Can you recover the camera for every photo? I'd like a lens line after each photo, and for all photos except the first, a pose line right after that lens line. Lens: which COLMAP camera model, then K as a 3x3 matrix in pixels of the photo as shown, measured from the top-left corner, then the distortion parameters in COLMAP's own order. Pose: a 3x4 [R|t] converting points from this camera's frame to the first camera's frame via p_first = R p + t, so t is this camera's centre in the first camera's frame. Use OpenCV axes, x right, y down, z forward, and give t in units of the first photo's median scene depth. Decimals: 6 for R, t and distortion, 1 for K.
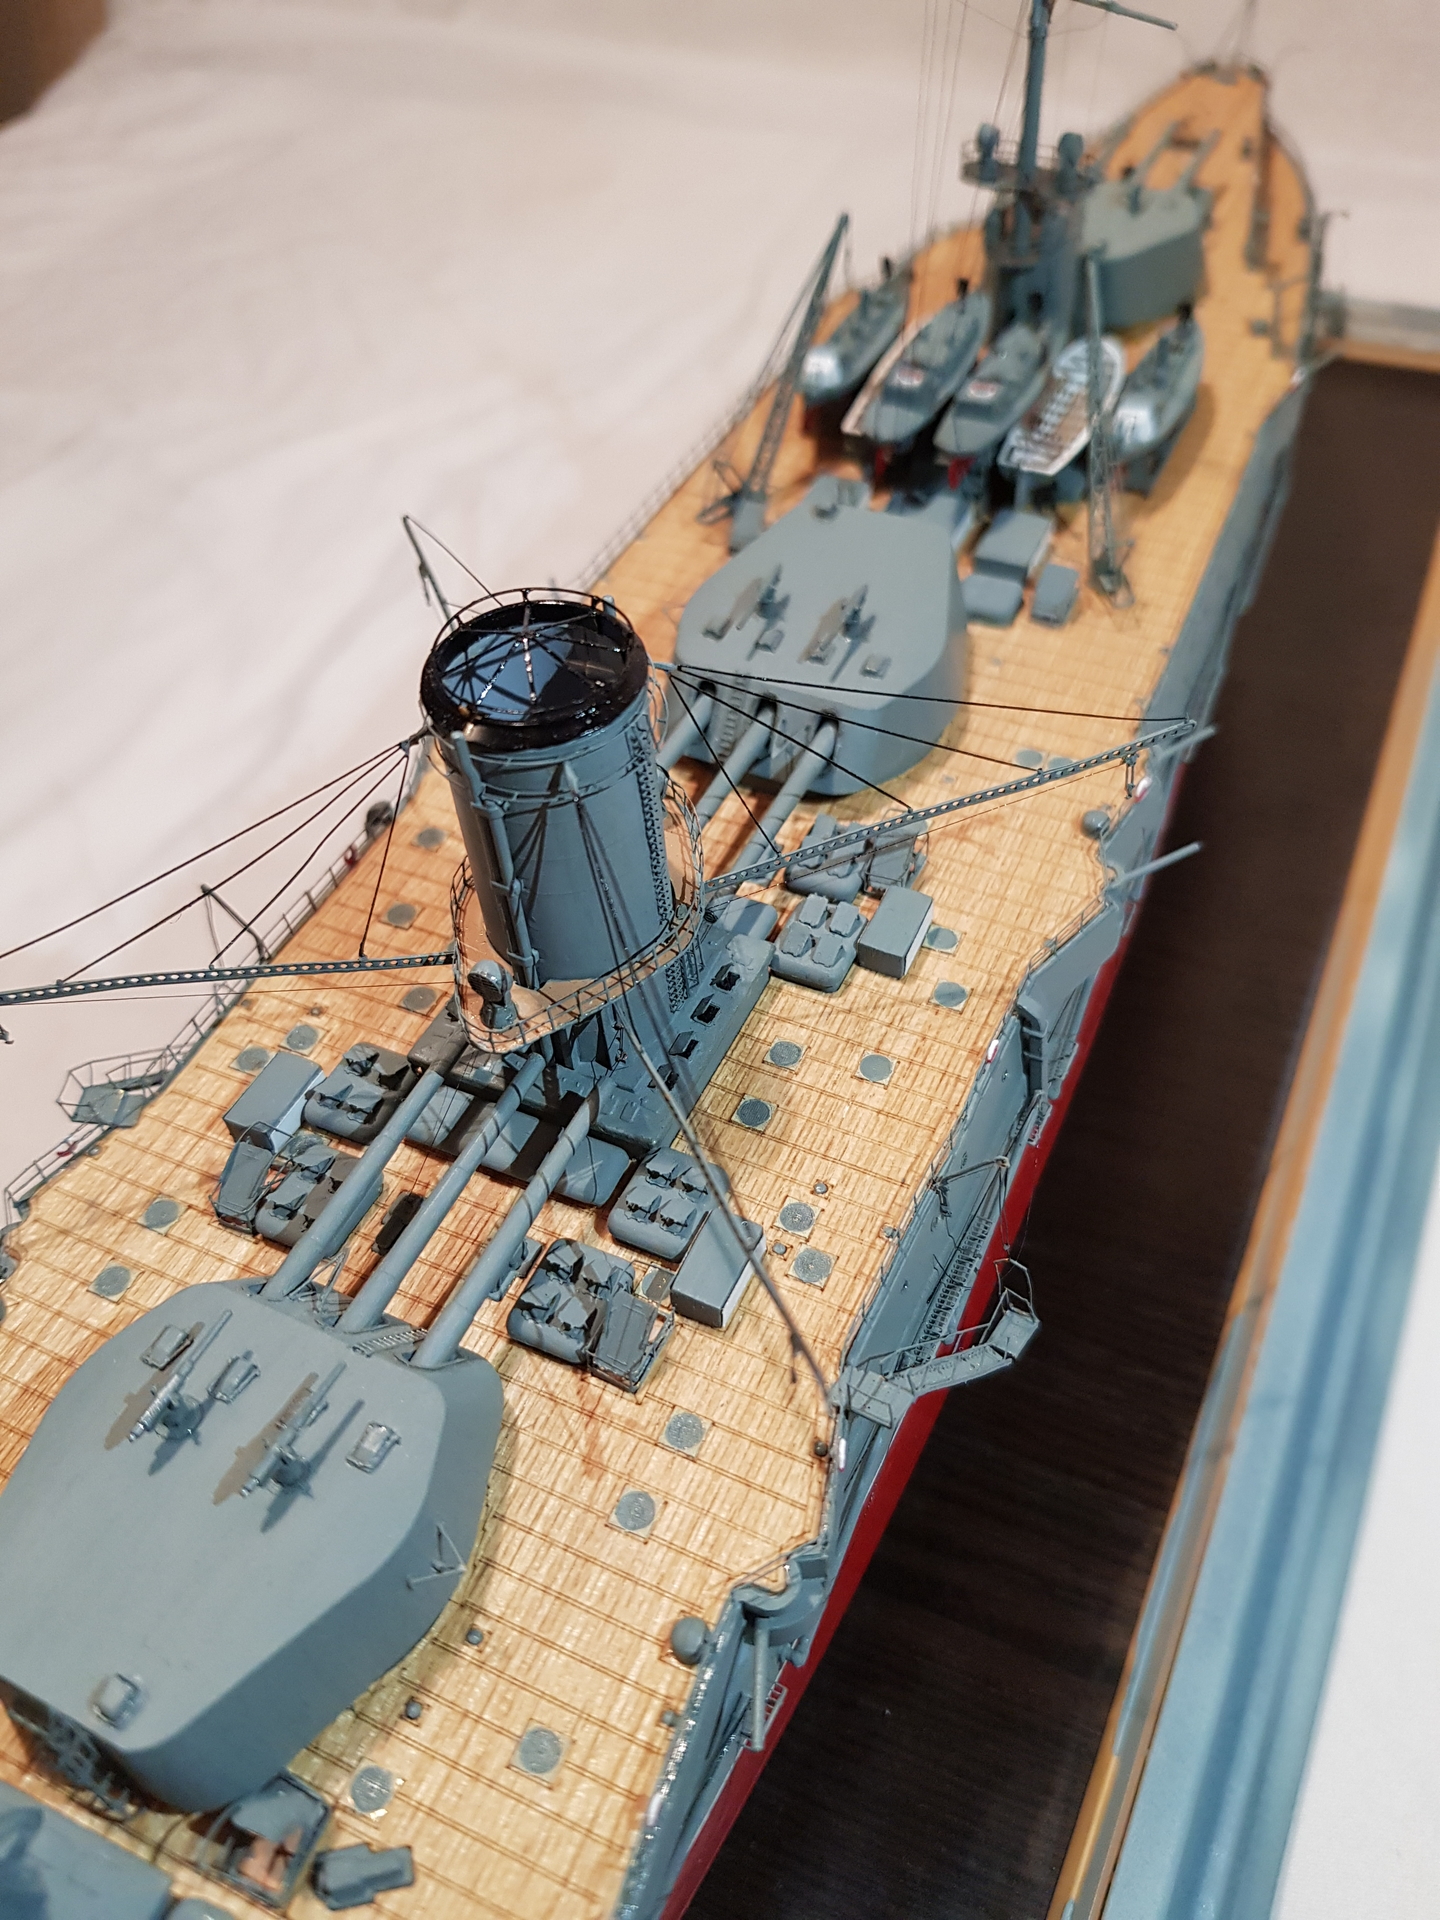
lens RADIAL K [[1520.6, 0, 720.0], [0, 1520.6, 960.0], [0, 0, 1]] dist [0.083524, -0.216994]
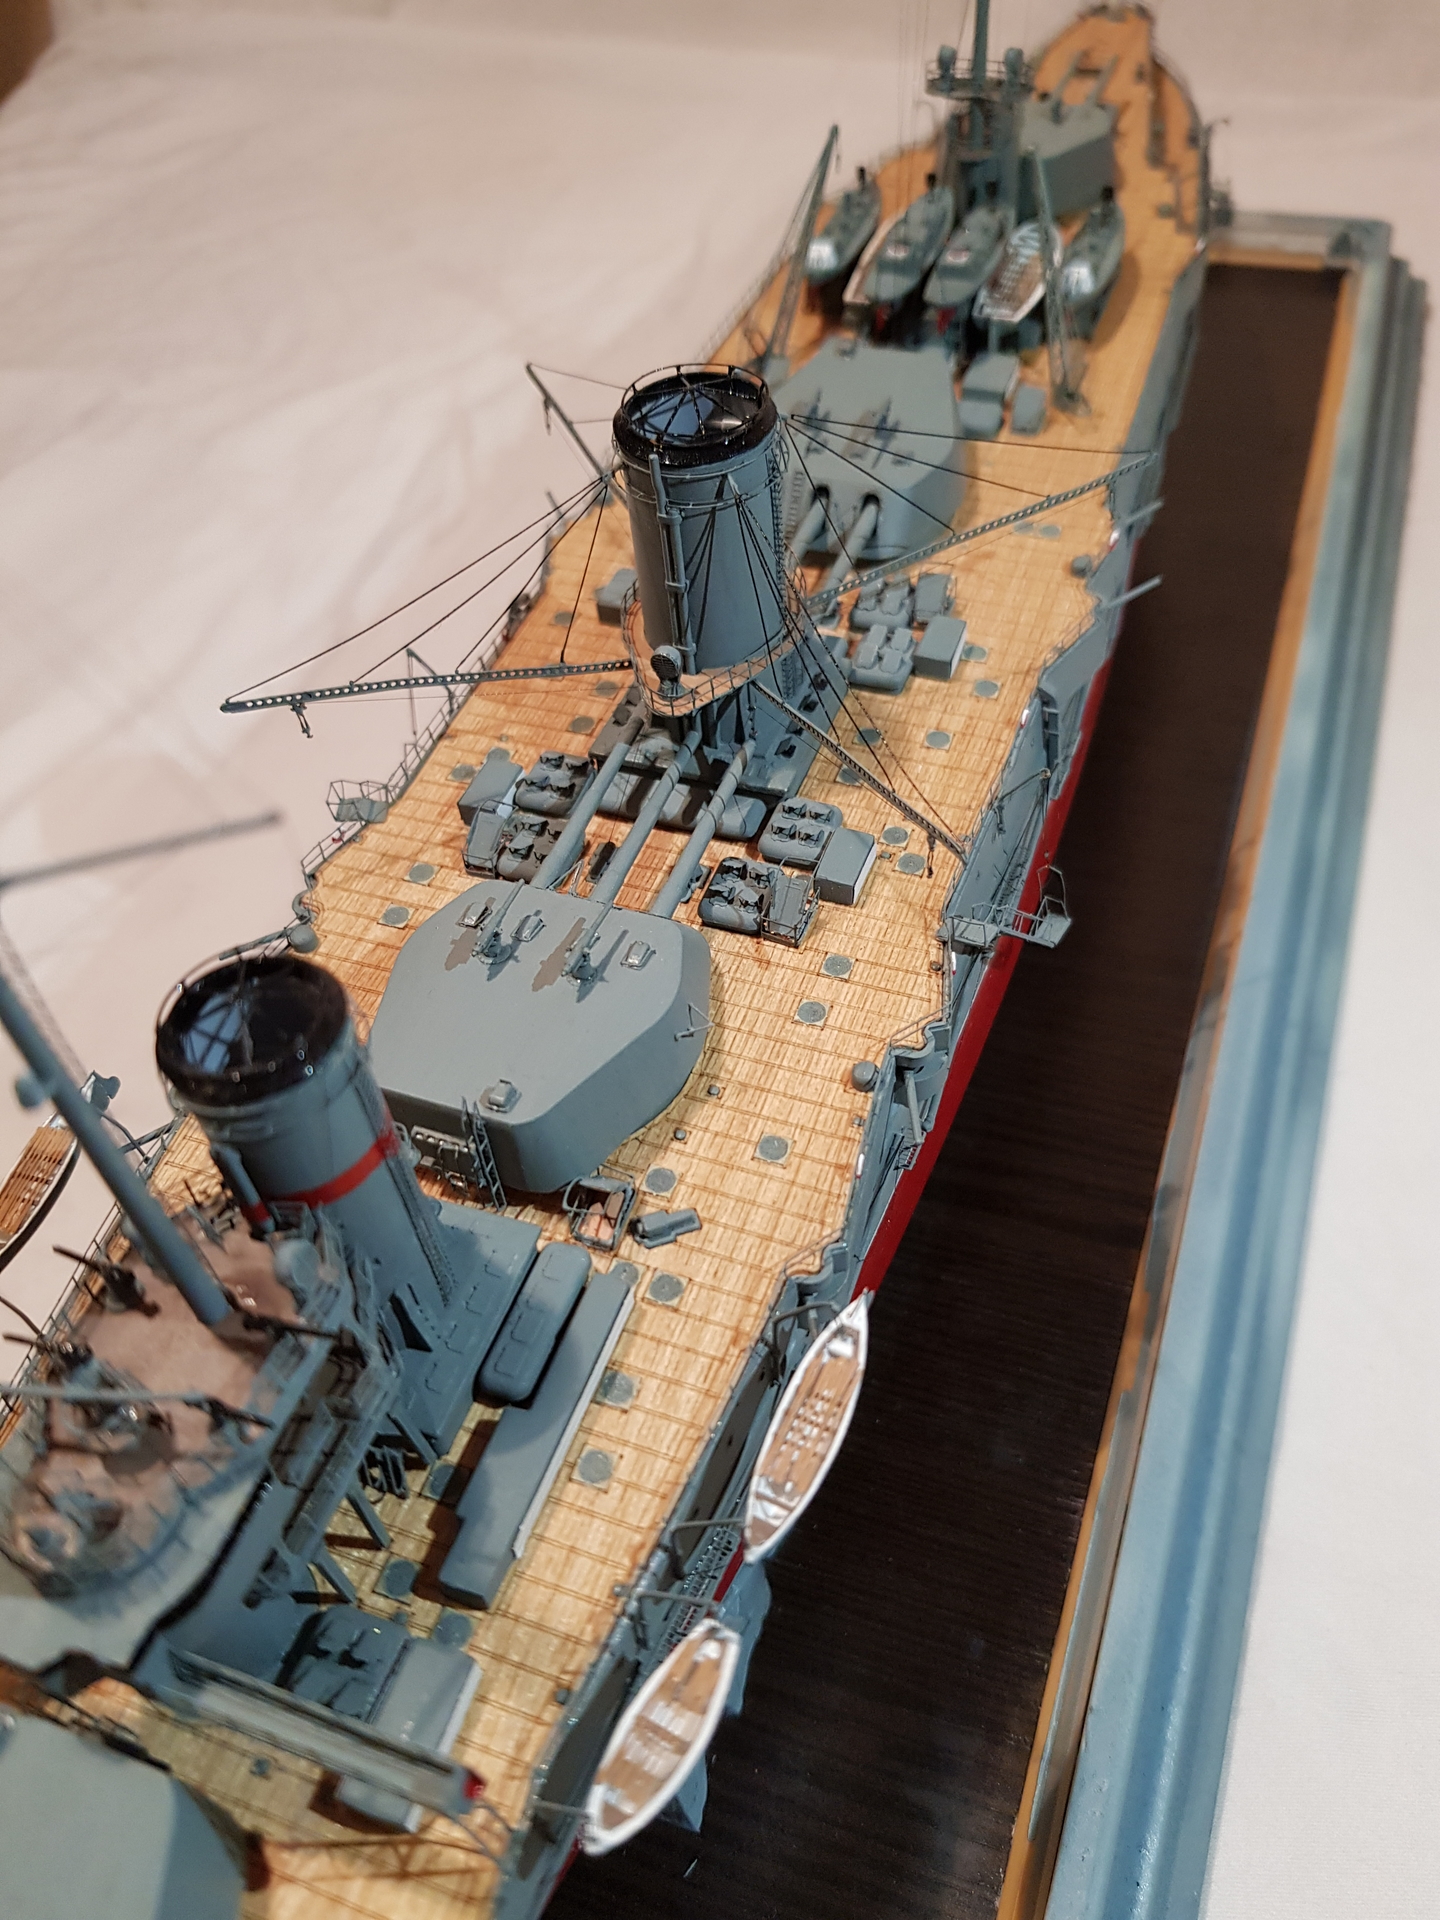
lens RADIAL K [[1507.5, 0, 720.0], [0, 1507.5, 960.0], [0, 0, 1]] dist [0.074237, -0.175851]
pose [[0.996223, -0.075251, 0.043333, -0.139663], [0.075168, 0.997165, 0.003545, 0.213973], [-0.043477, -0.000274, 0.999054, -0.273809]]
